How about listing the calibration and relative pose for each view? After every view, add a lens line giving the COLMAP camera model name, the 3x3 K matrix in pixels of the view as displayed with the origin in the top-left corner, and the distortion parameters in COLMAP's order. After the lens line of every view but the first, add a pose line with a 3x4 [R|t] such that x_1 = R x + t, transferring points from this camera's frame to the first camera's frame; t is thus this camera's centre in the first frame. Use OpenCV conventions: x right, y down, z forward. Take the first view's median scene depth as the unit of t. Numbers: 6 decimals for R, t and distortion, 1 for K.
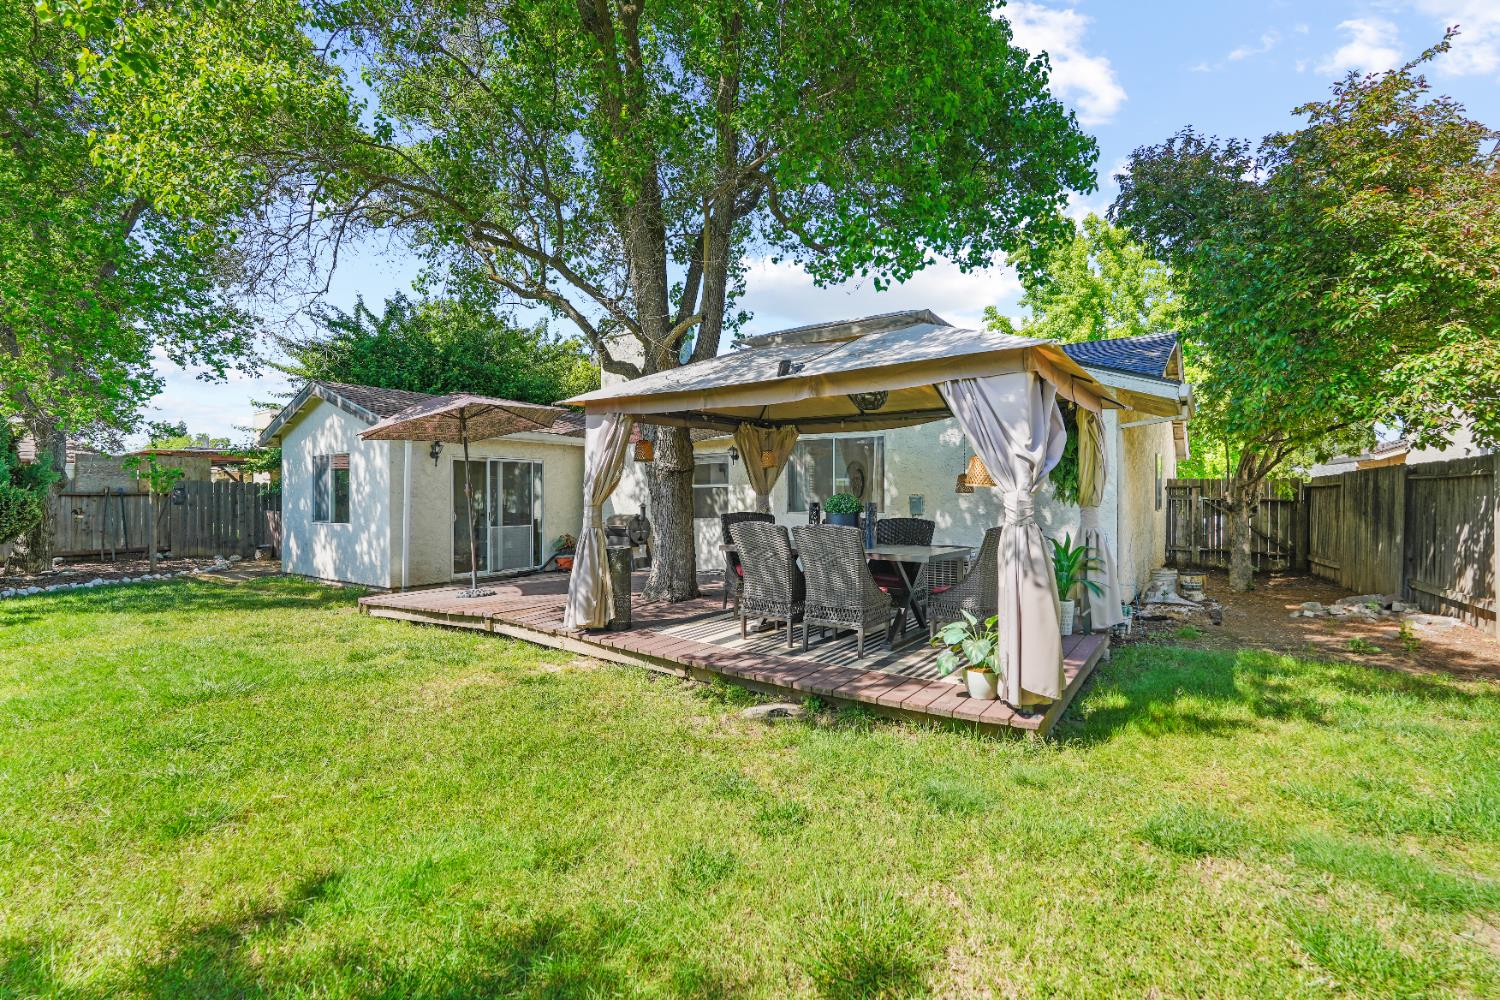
lens RADIAL K [[662.2, 0, 756.2], [0, 662.2, 495.9], [0, 0, 1]] dist [-0.001080, -0.000127]
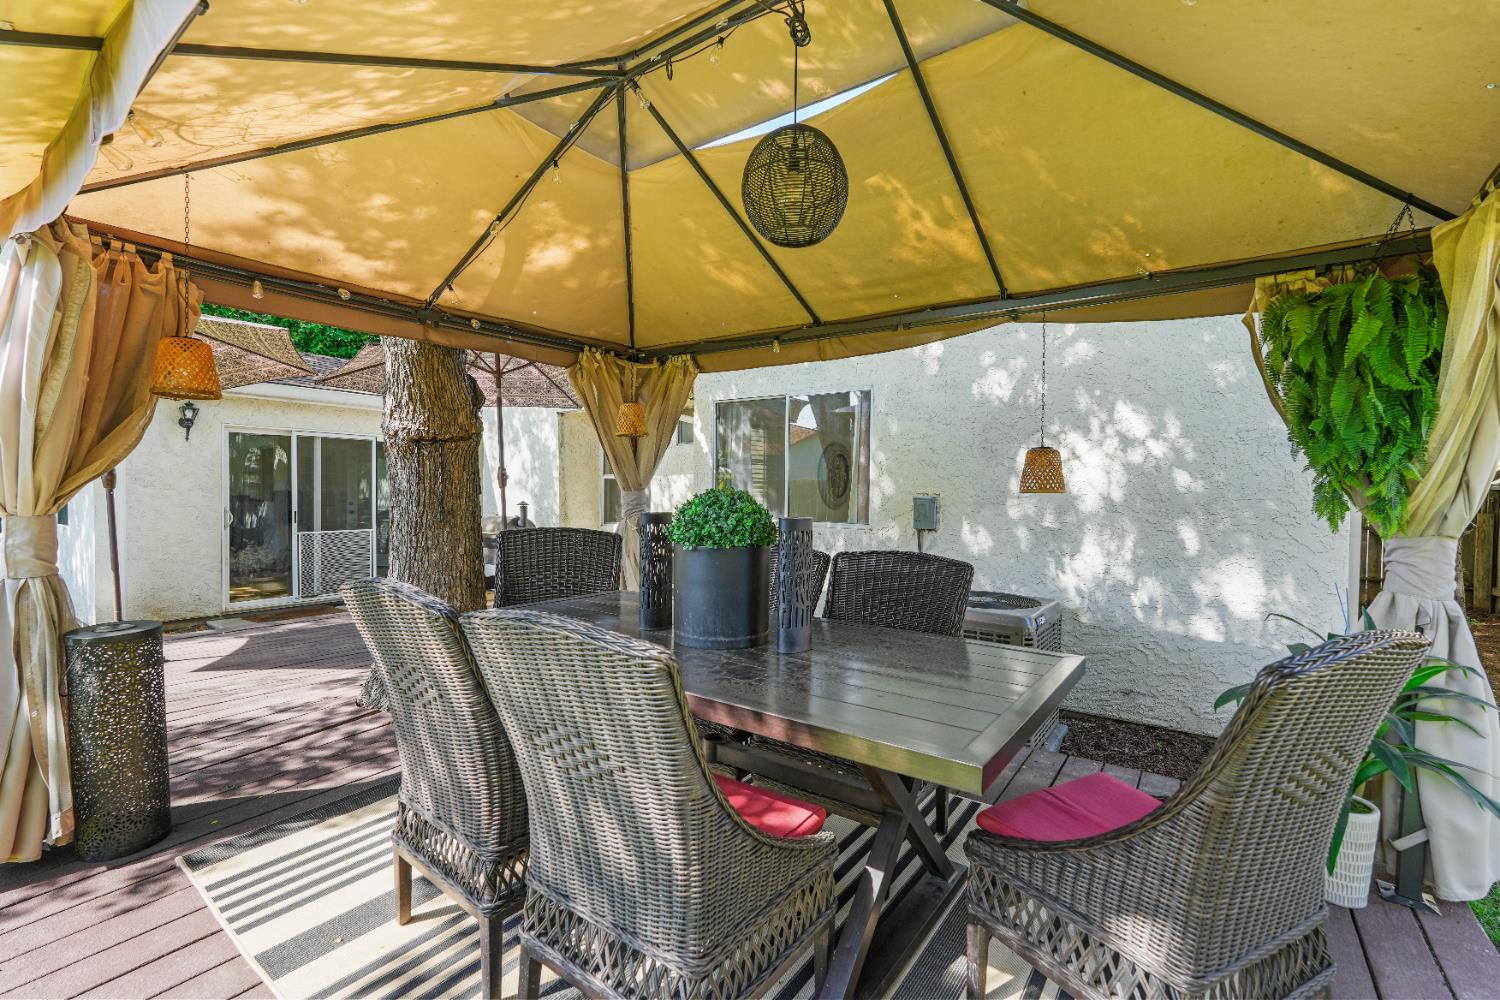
lens RADIAL K [[662.2, 0, 742.0], [0, 662.2, 503.0], [0, 0, 1]] dist [-0.001080, -0.000127]
pose [[0.999318, 0.011987, -0.034935, 0.115184], [-0.011204, 0.999684, 0.022508, -0.004234], [0.035194, -0.022101, 0.999136, 0.476274]]
